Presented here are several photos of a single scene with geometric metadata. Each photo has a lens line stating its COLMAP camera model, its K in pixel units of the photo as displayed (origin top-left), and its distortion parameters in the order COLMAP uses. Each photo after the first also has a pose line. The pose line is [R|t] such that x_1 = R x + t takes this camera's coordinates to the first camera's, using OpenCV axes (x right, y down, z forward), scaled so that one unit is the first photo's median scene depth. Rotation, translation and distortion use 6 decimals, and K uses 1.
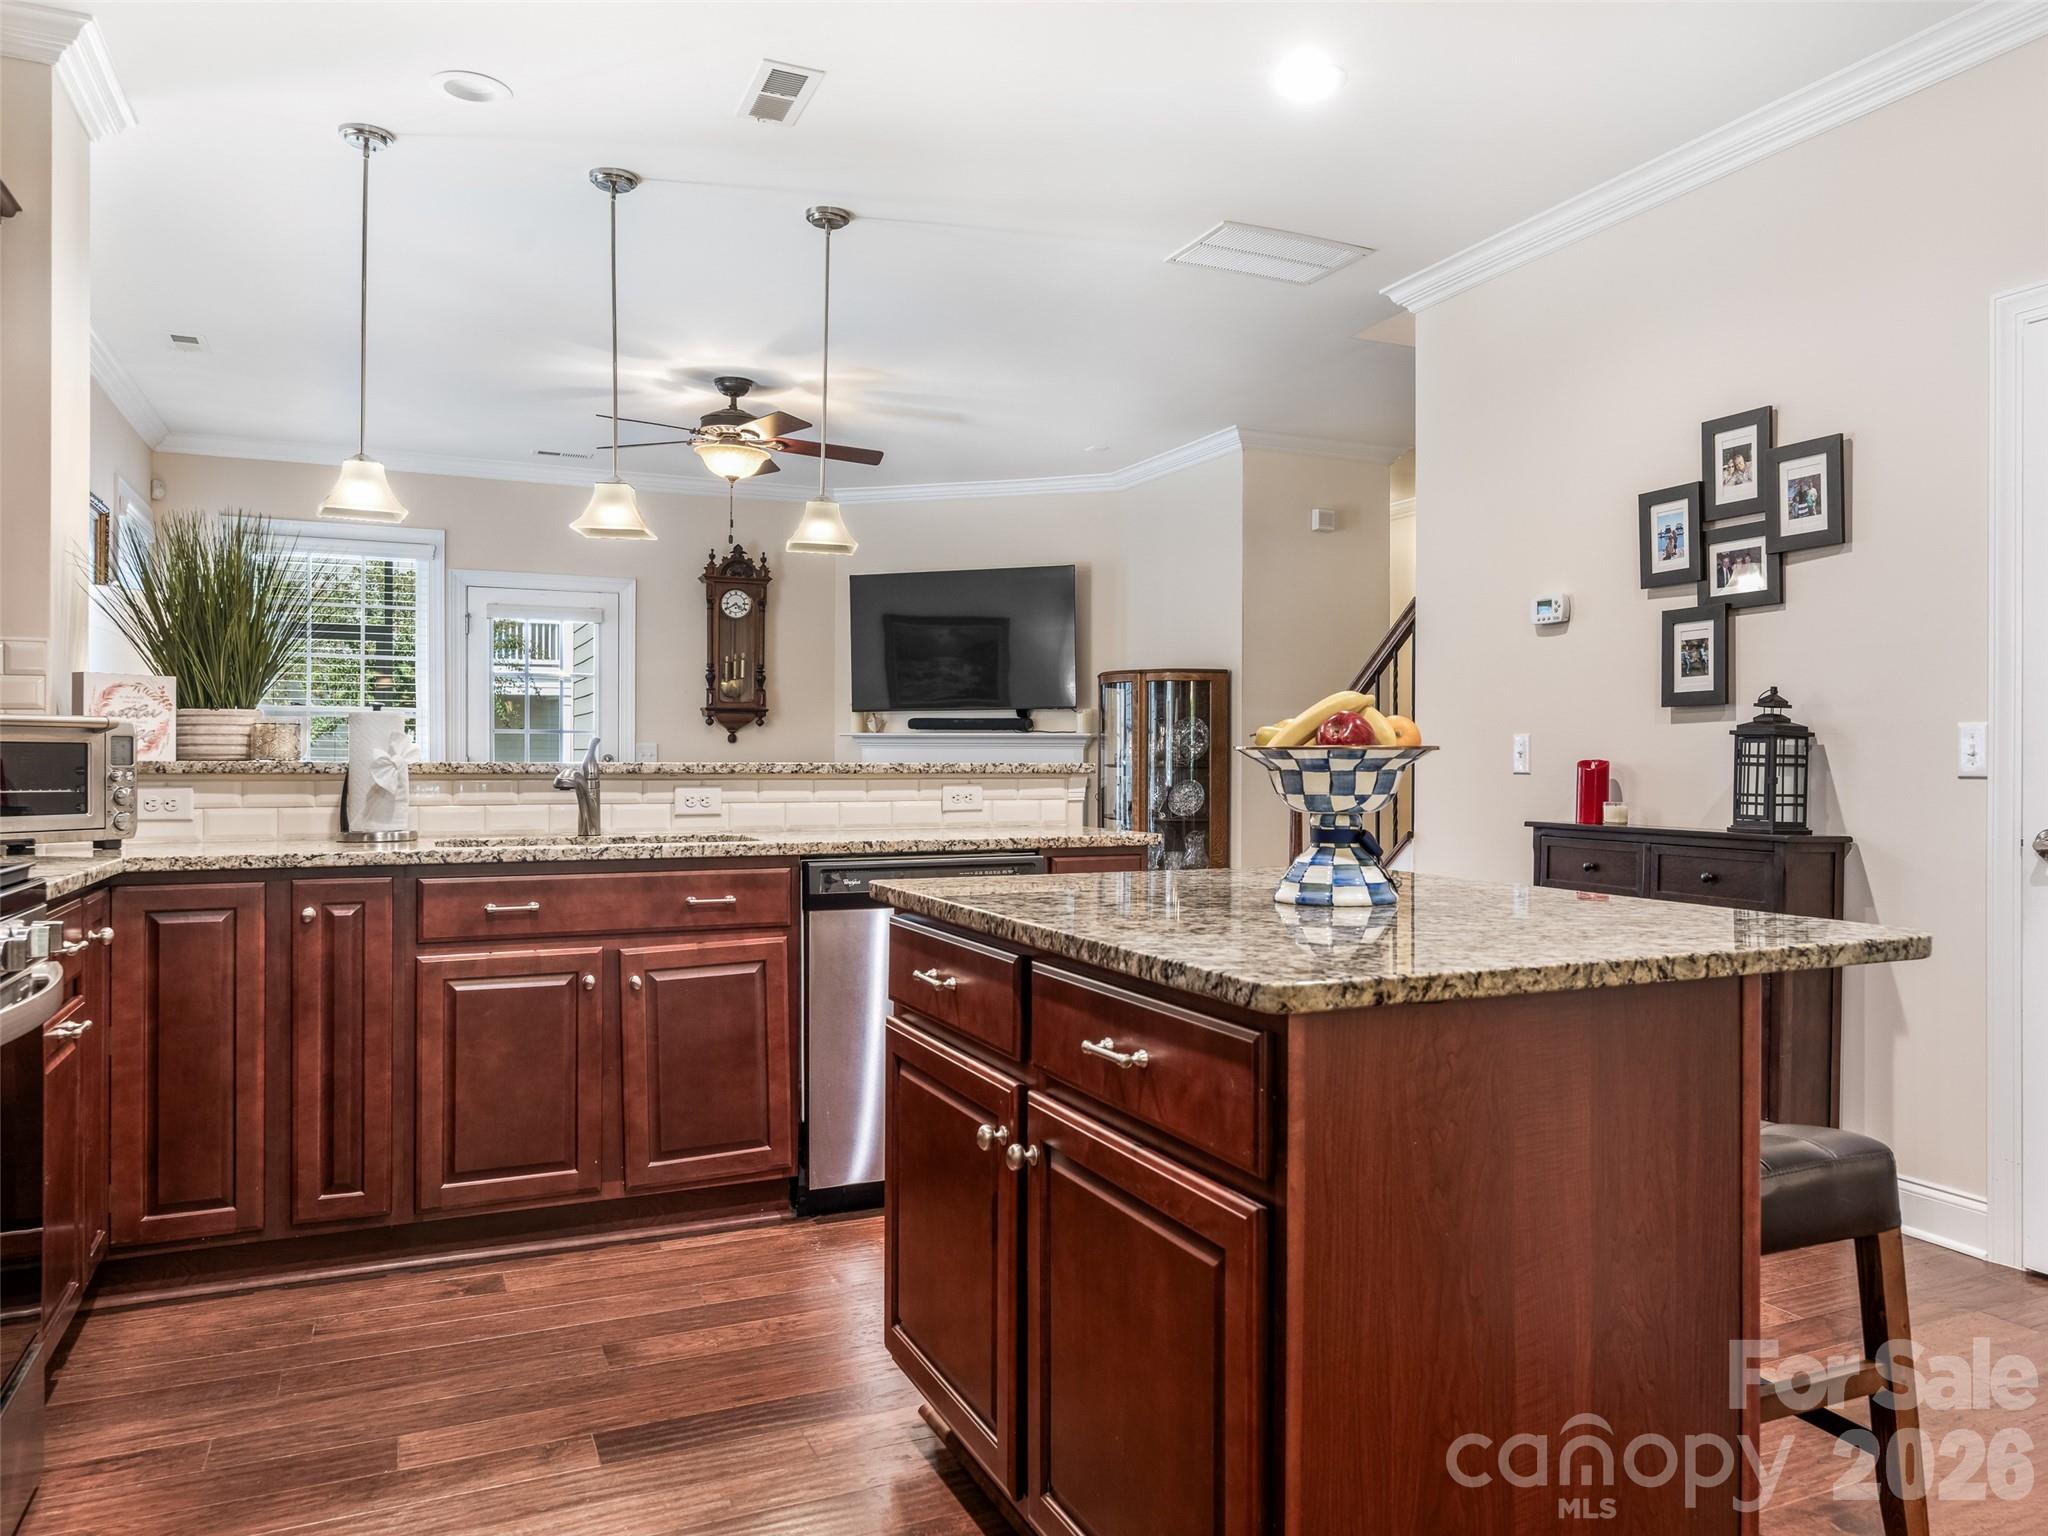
lens RADIAL K [[1449.9, 0, 1025.0], [0, 1449.9, 768.1], [0, 0, 1]] dist [-0.036731, -0.001341]
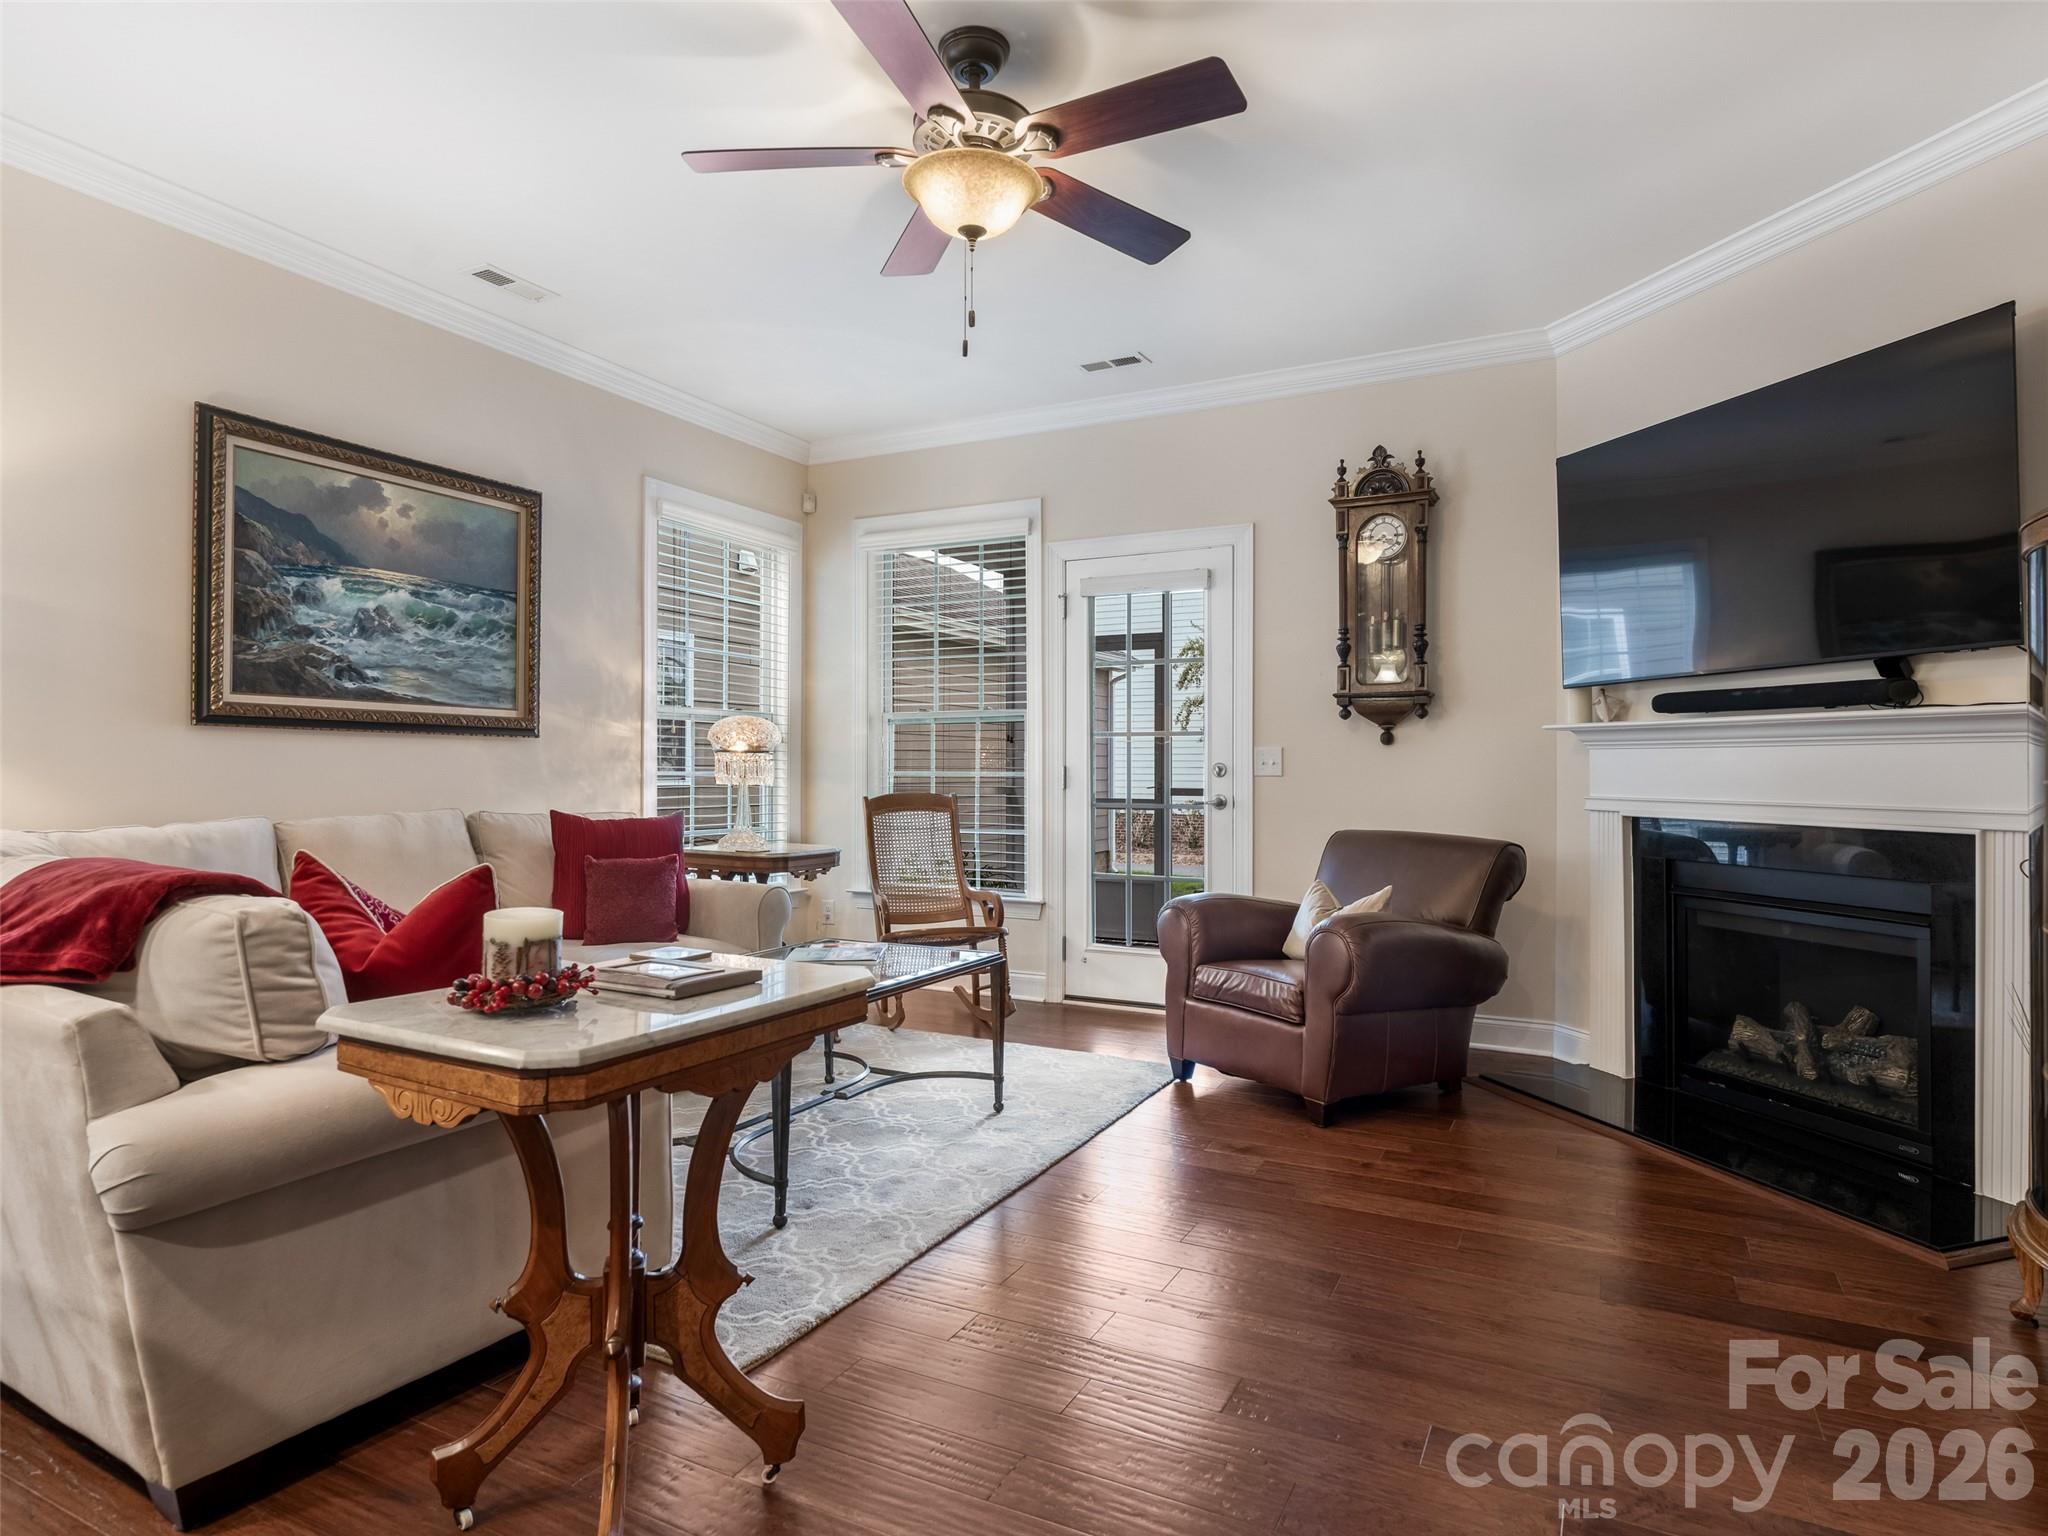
lens RADIAL K [[1118.1, 0, 1035.2], [0, 1118.1, 761.6], [0, 0, 1]] dist [0.006714, -0.000264]
pose [[0.650249, -0.005553, -0.759701, 0.189996], [-0.005034, 0.999920, -0.011618, -0.005690], [0.759705, 0.011379, 0.650169, 1.174026]]
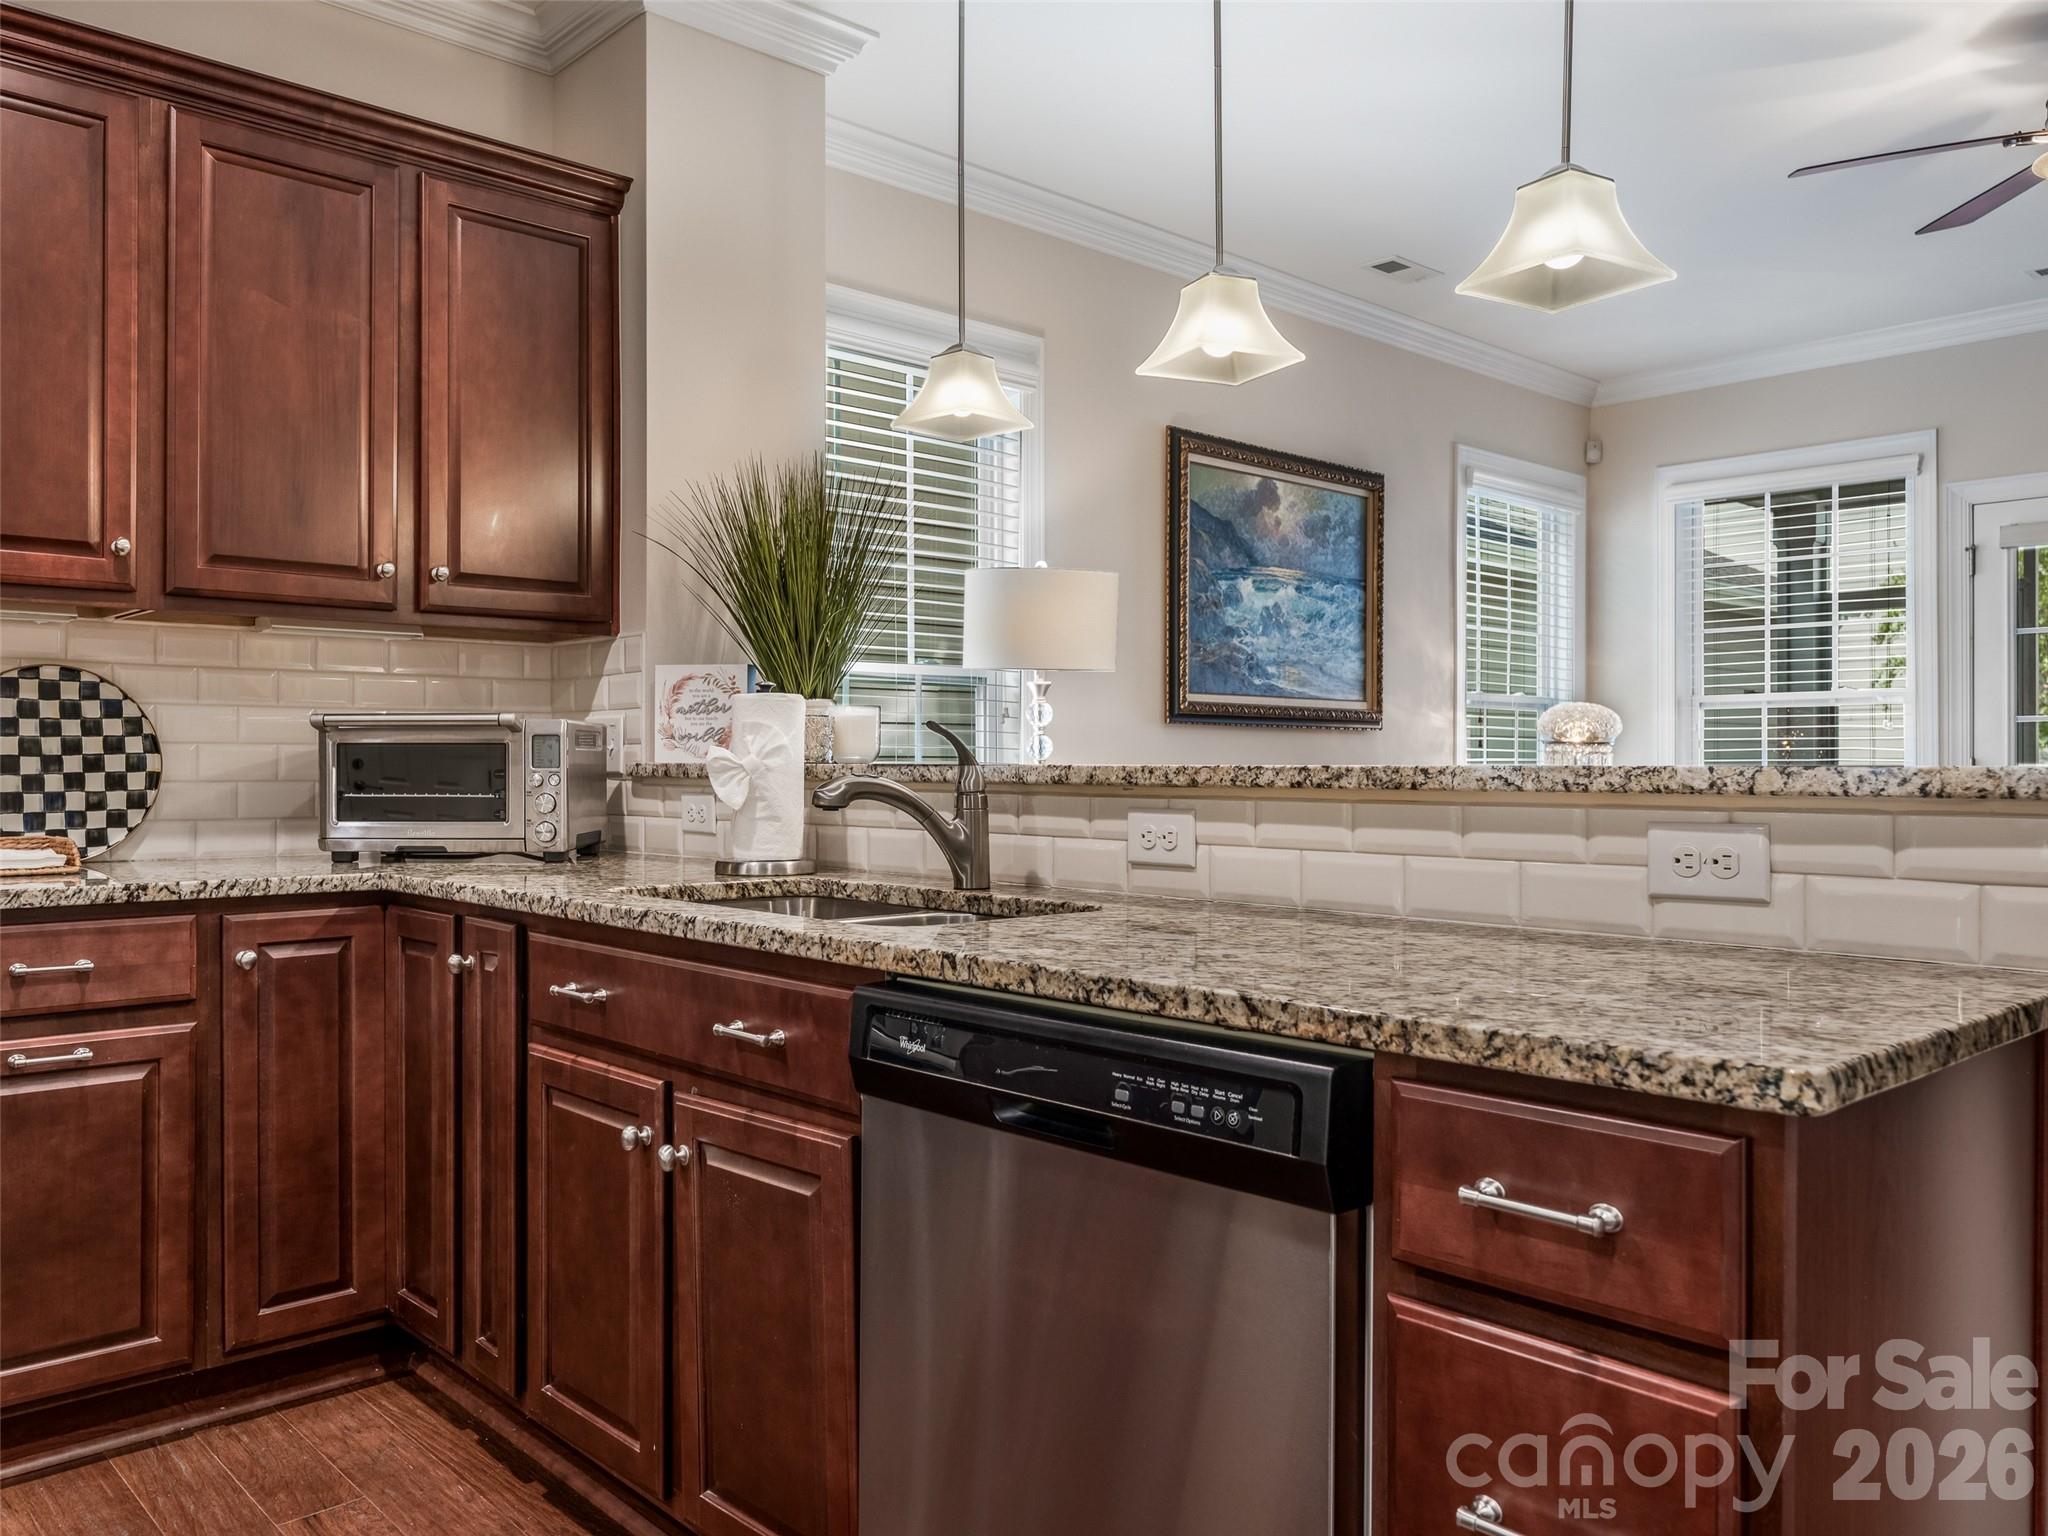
lens RADIAL K [[1488.8, 0, 1027.2], [0, 1488.8, 762.3], [0, 0, 1]] dist [-0.005904, -0.004897]
pose [[0.333717, -0.002807, -0.942669, 0.248092], [-0.003549, 0.999985, -0.004234, -0.002069], [0.942666, 0.004758, 0.333702, 0.725364]]
